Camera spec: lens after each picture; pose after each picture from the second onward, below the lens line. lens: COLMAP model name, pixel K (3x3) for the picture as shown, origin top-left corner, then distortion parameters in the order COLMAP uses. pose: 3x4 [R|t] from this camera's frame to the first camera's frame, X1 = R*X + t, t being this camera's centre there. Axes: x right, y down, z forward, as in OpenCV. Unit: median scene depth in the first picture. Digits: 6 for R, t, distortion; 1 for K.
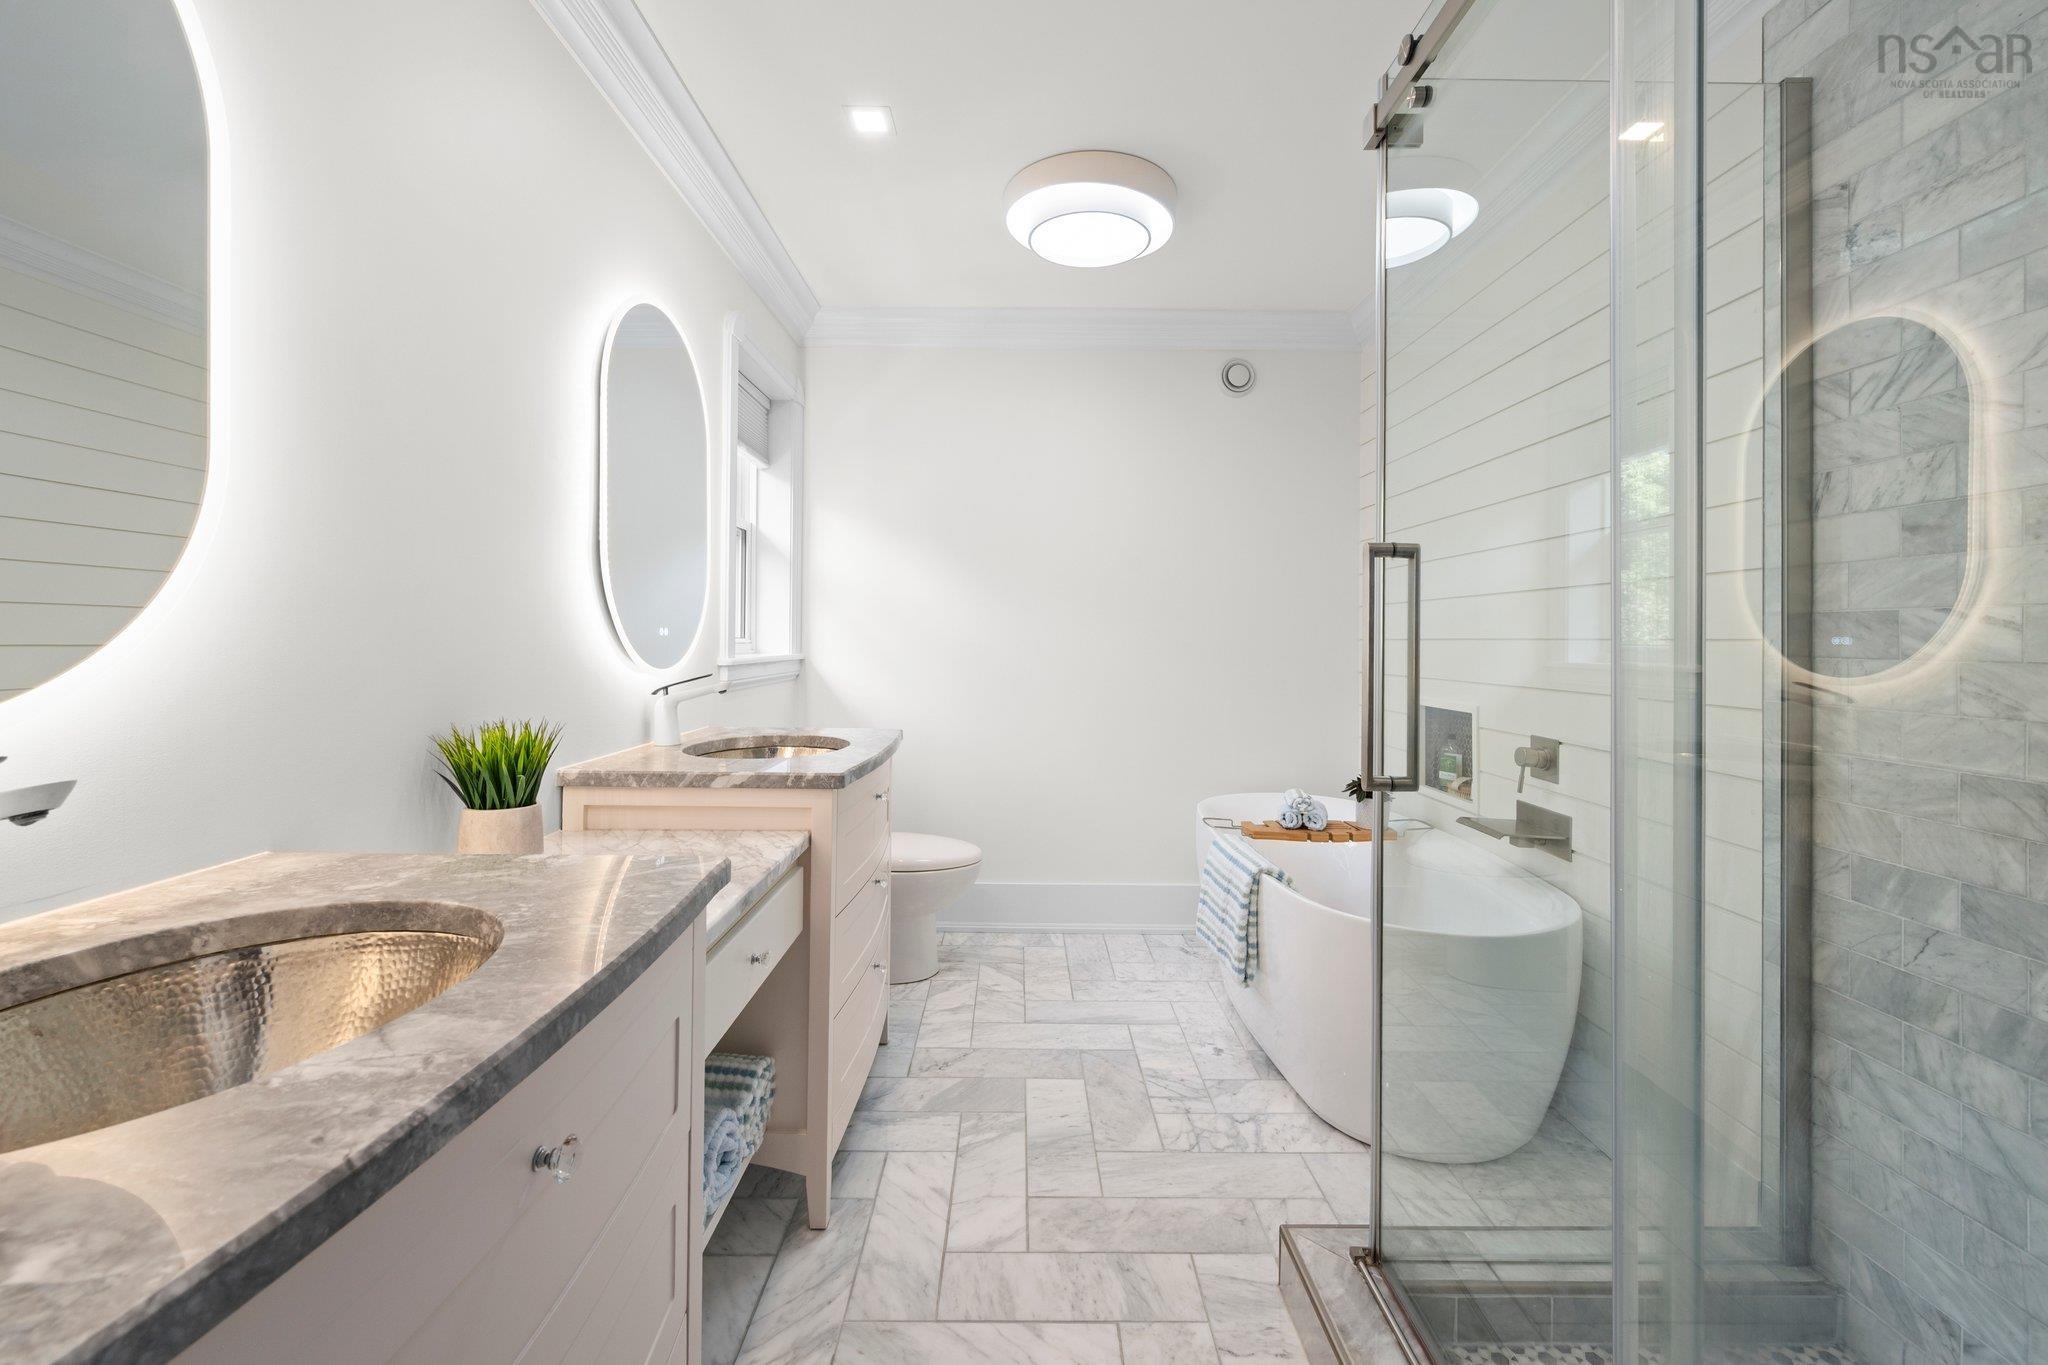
lens RADIAL K [[821.9, 0, 1017.6], [0, 821.9, 635.3], [0, 0, 1]] dist [-0.003826, 0.001297]
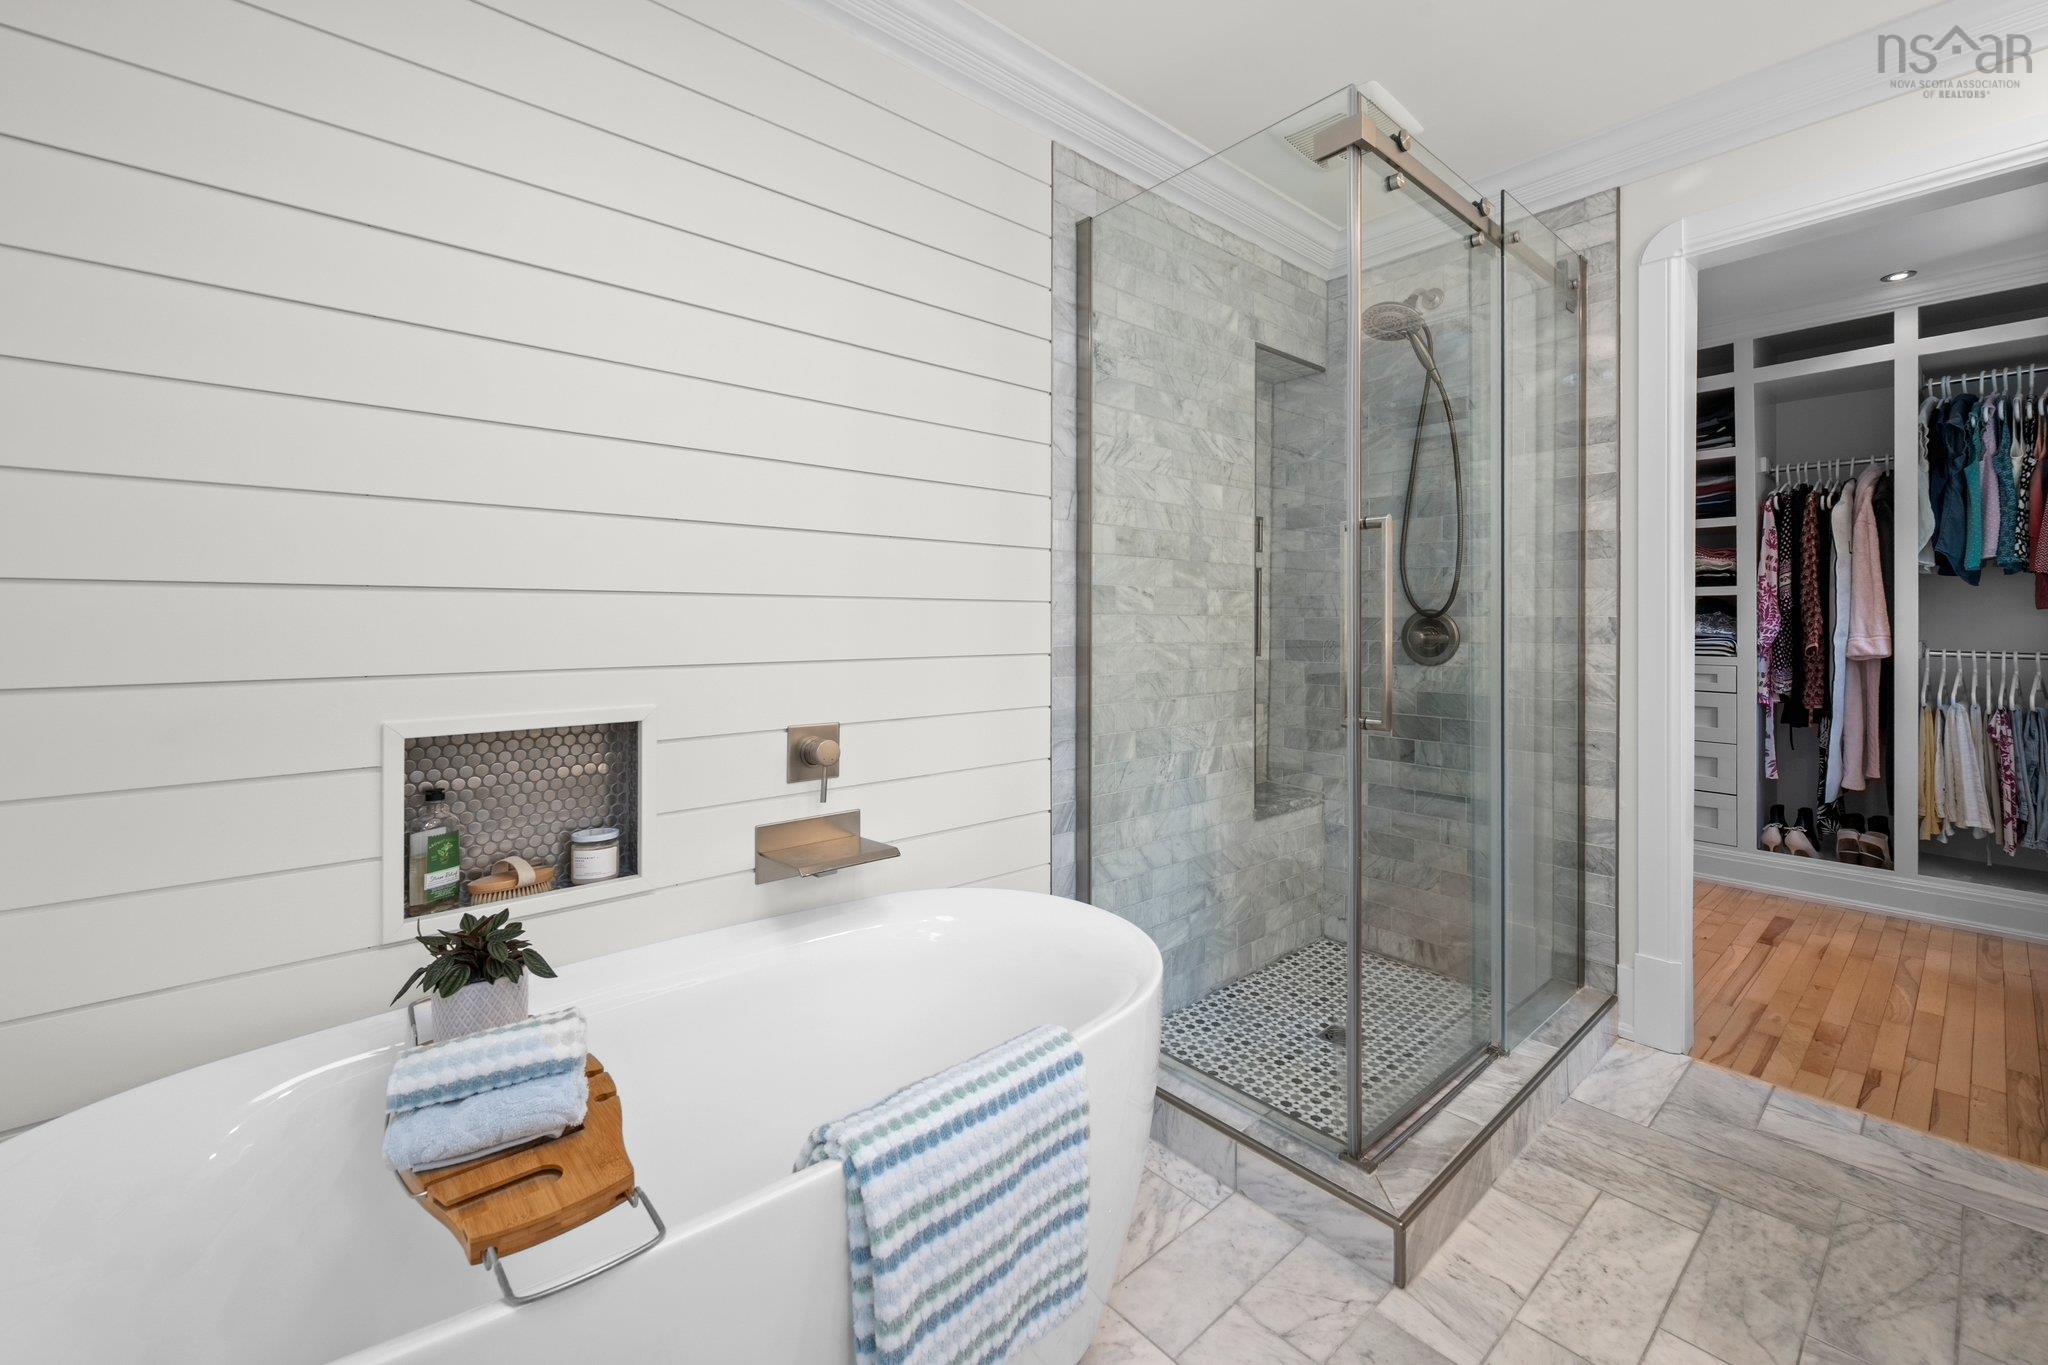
lens RADIAL K [[821.9, 0, 1043.8], [0, 821.9, 619.5], [0, 0, 1]] dist [-0.003826, 0.001297]
pose [[-0.652544, -0.006324, 0.757724, -0.142949], [-0.004762, 0.999980, 0.004245, 0.034580], [-0.757736, -0.000838, -0.652561, 2.300021]]
